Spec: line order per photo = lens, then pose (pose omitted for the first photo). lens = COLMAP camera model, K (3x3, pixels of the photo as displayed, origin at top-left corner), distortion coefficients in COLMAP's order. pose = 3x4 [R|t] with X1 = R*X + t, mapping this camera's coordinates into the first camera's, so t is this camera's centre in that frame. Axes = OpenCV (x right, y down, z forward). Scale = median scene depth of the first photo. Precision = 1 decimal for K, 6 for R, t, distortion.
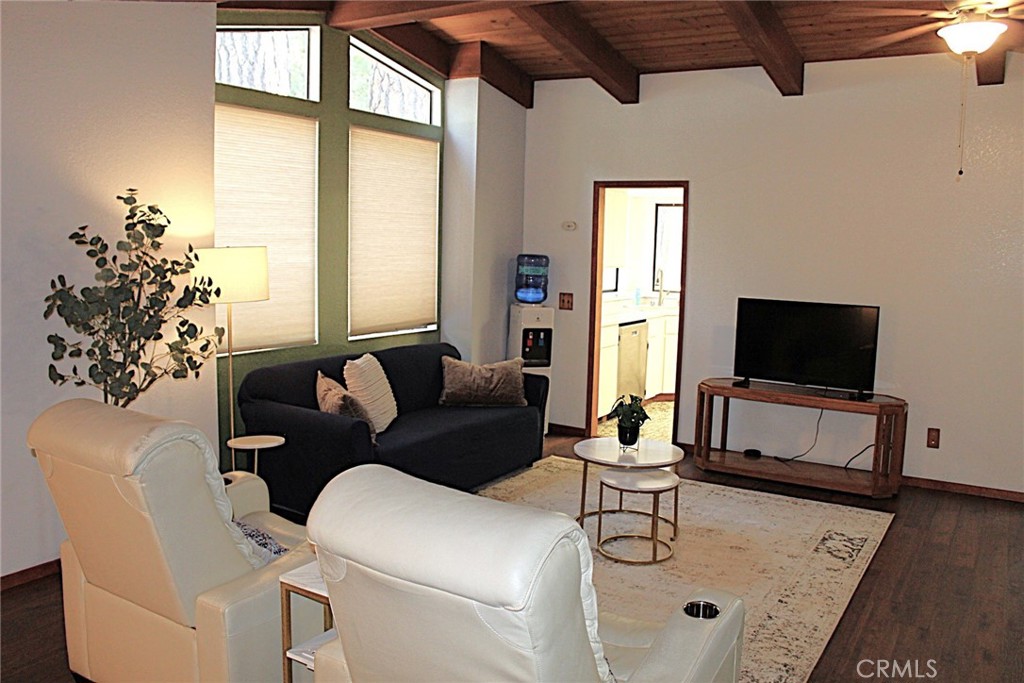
lens RADIAL K [[844.5, 0, 516.6], [0, 844.5, 337.3], [0, 0, 1]] dist [-0.127844, 0.055434]
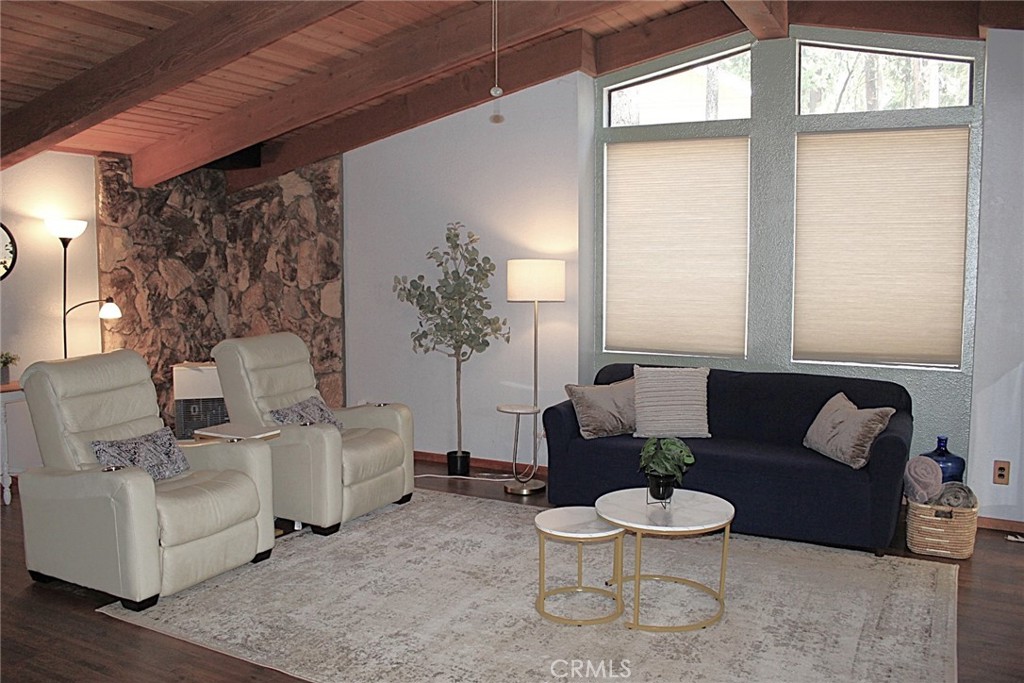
lens RADIAL K [[844.5, 0, 513.7], [0, 844.5, 345.0], [0, 0, 1]] dist [-0.127844, 0.055434]
pose [[0.066253, 0.074037, -0.995052, 0.748446], [-0.116314, 0.991018, 0.065992, -0.042869], [0.991000, 0.111366, 0.074270, 0.655633]]
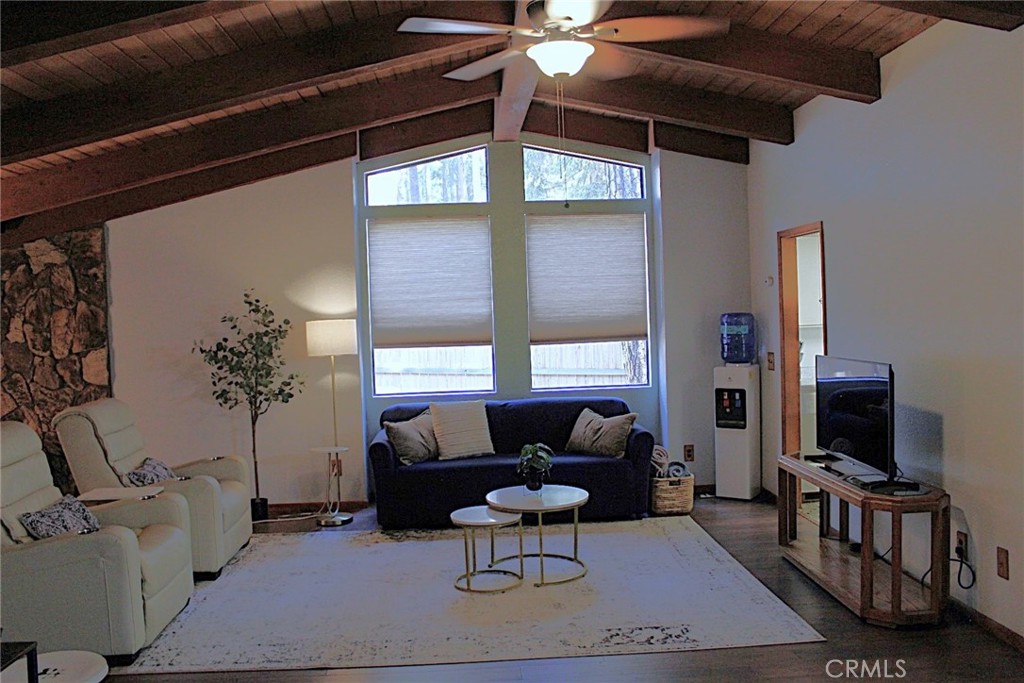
lens RADIAL K [[840.2, 0, 512.4], [0, 840.2, 341.6], [0, 0, 1]] dist [-0.160858, 0.096972]
pose [[0.575167, -0.017874, -0.817841, 0.818915], [-0.048840, 0.997227, -0.056143, 0.001681], [0.816577, 0.072235, 0.572699, 0.299318]]
